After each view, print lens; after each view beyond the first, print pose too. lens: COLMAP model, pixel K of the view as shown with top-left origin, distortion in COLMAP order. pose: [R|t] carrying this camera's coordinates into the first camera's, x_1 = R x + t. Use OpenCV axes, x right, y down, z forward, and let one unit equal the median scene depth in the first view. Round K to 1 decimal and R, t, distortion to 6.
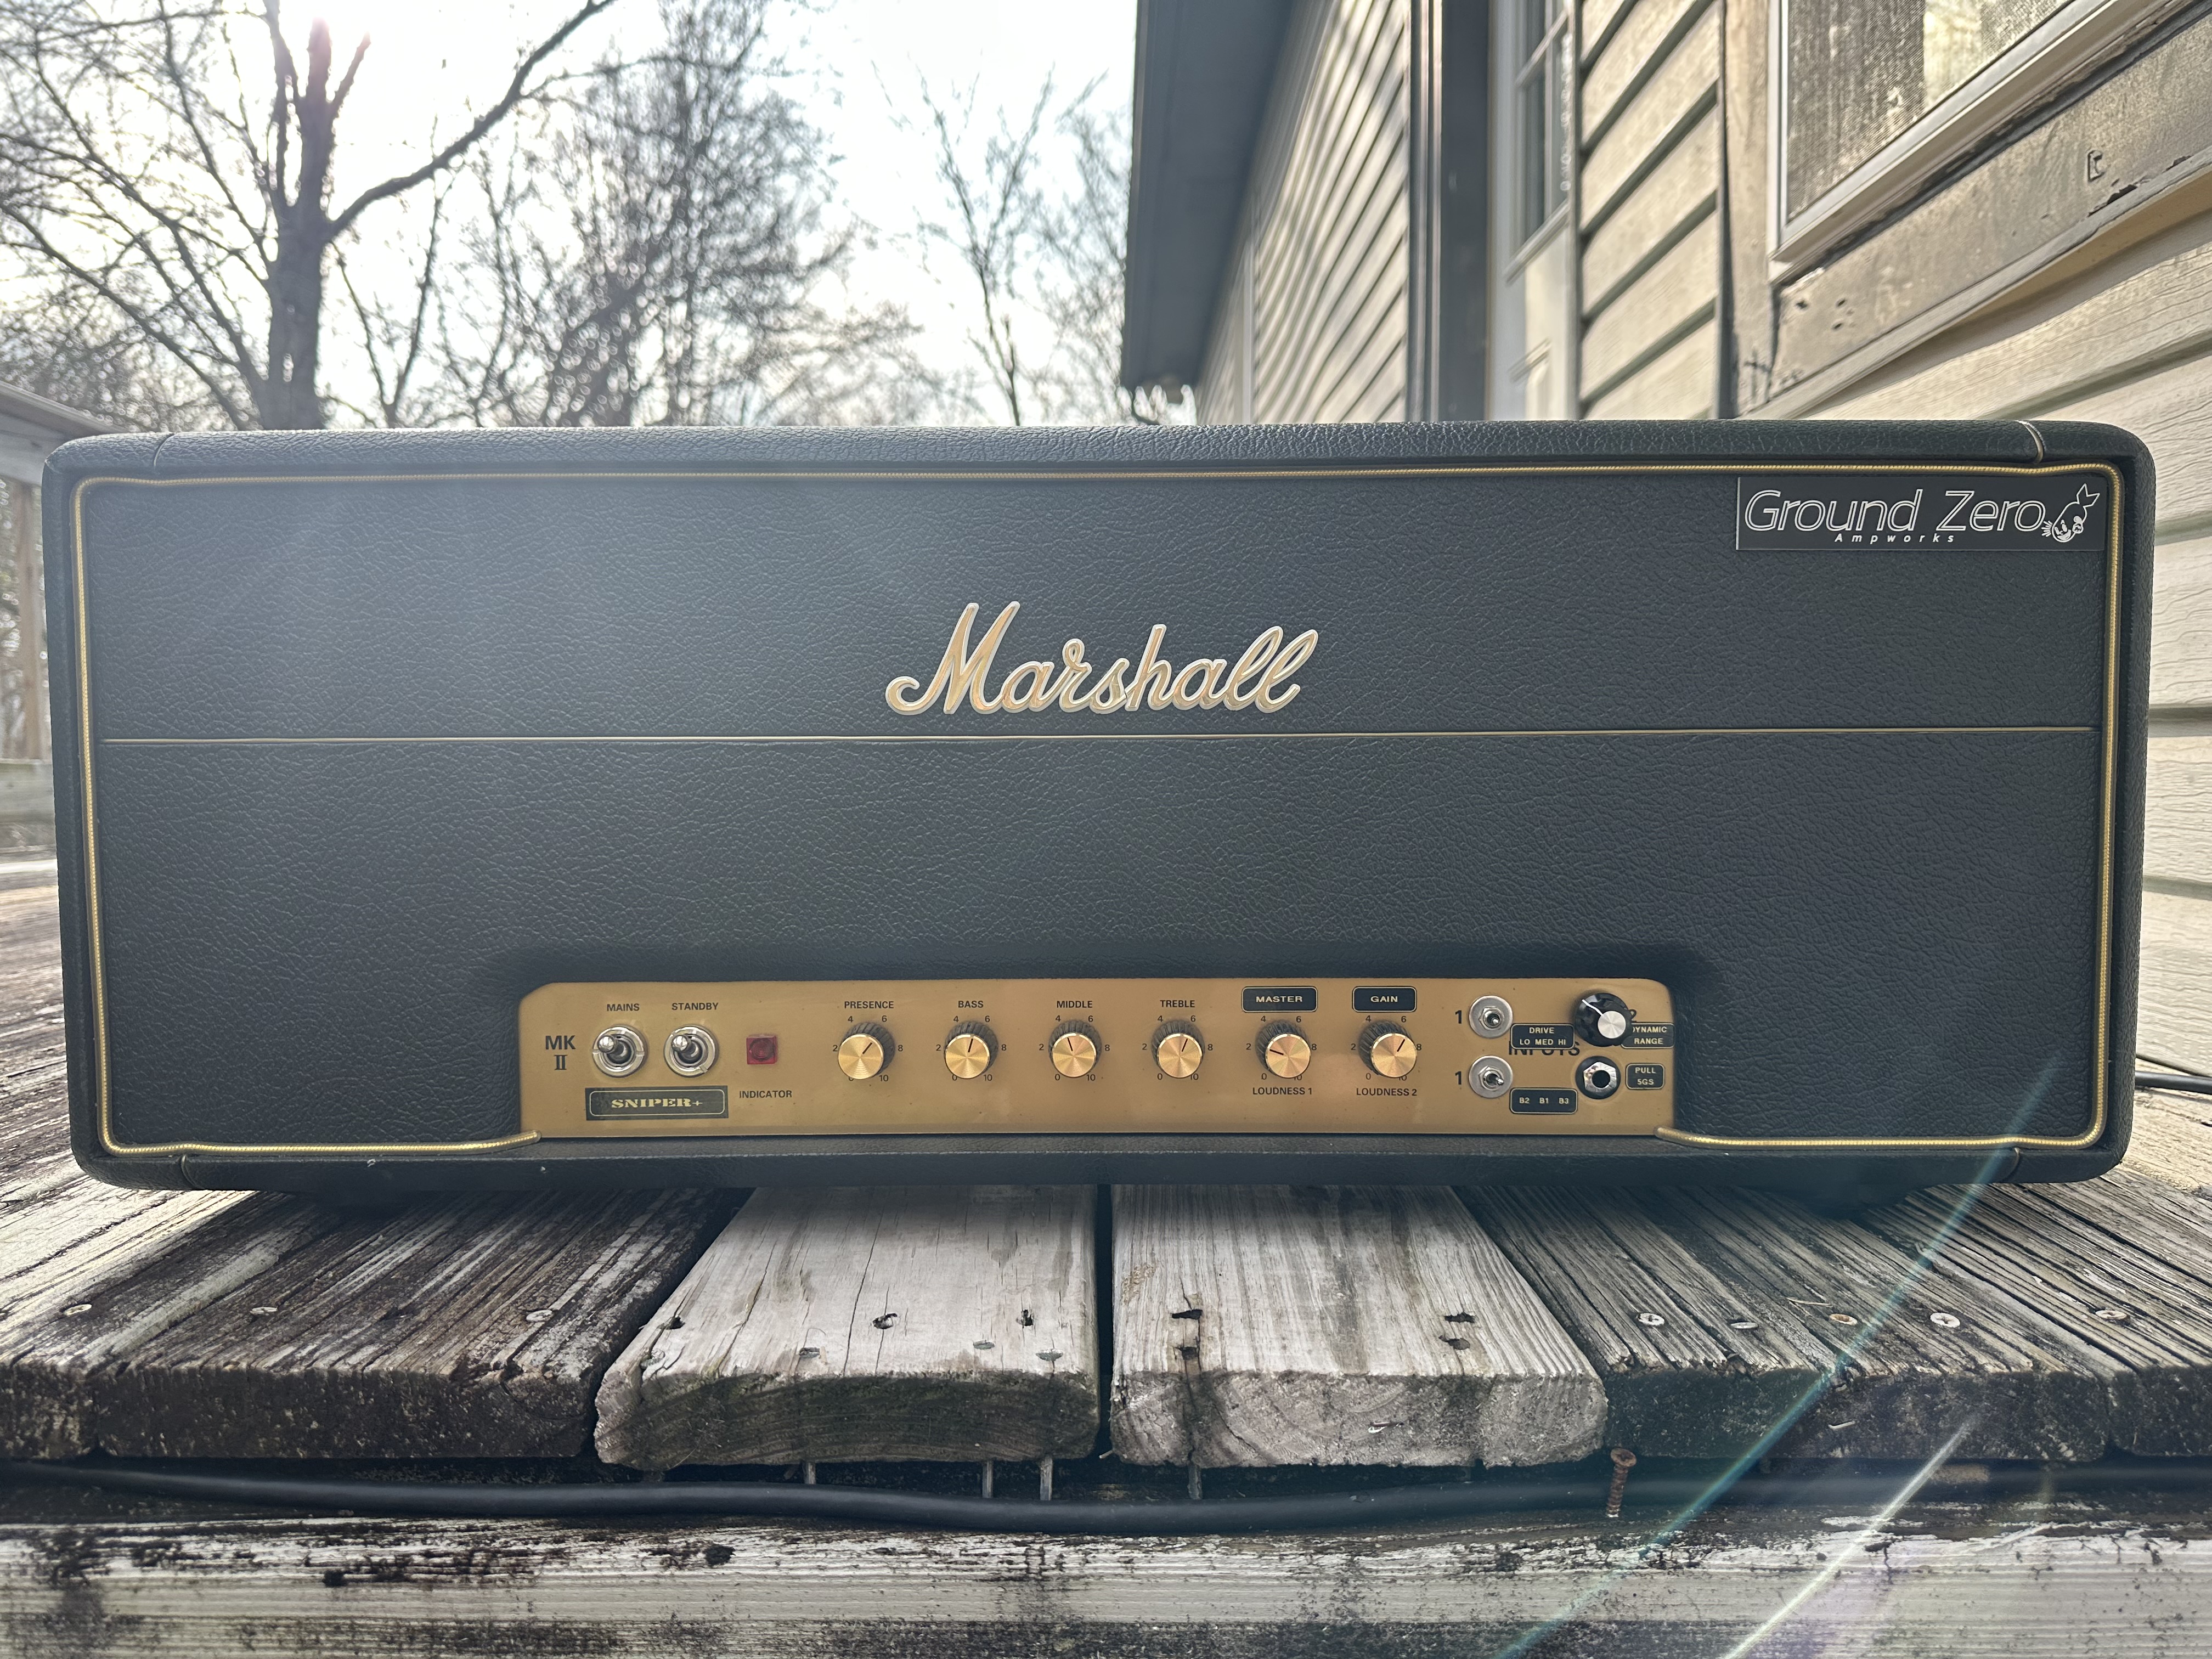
lens RADIAL K [[1599.5, 0, 1105.1], [0, 1599.5, 843.7], [0, 0, 1]] dist [-0.007675, -0.010221]
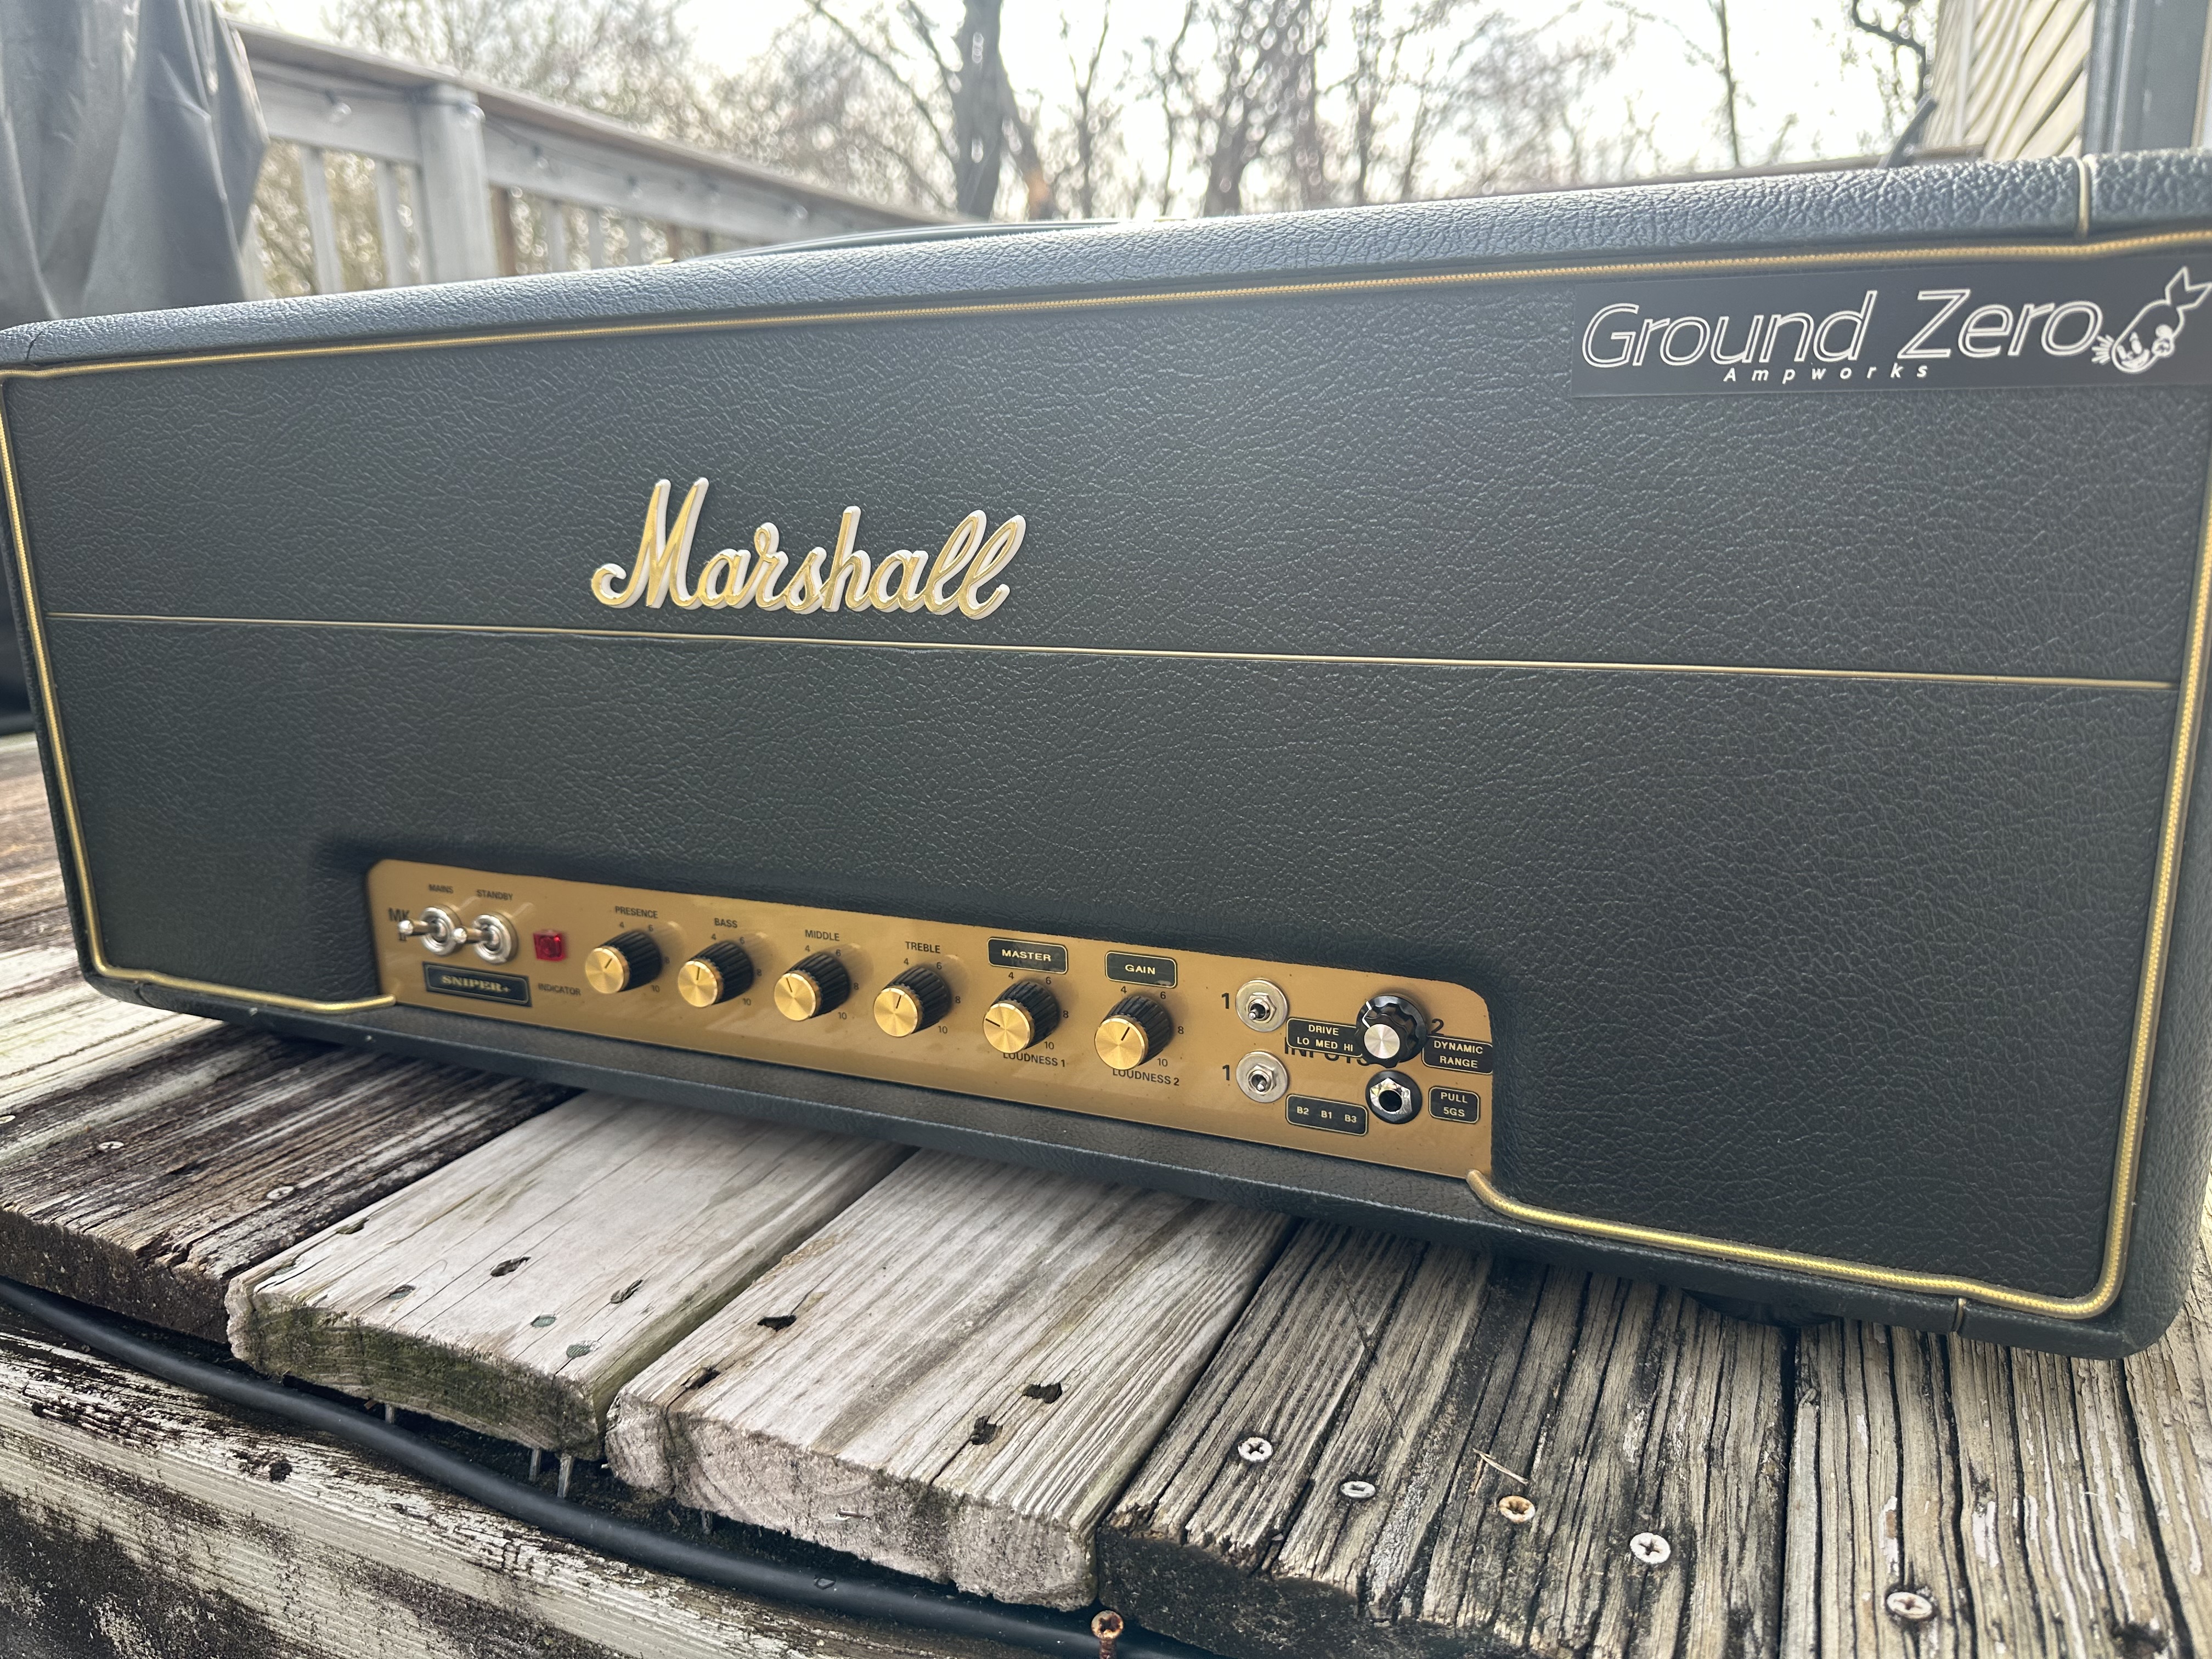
lens RADIAL K [[1599.5, 0, 1113.5], [0, 1599.5, 844.1], [0, 0, 1]] dist [-0.007675, -0.010221]
pose [[0.914250, 0.085652, -0.395993, 0.590169], [-0.007358, 0.980747, 0.195146, -0.152203], [0.405083, -0.175499, 0.897278, 0.336948]]
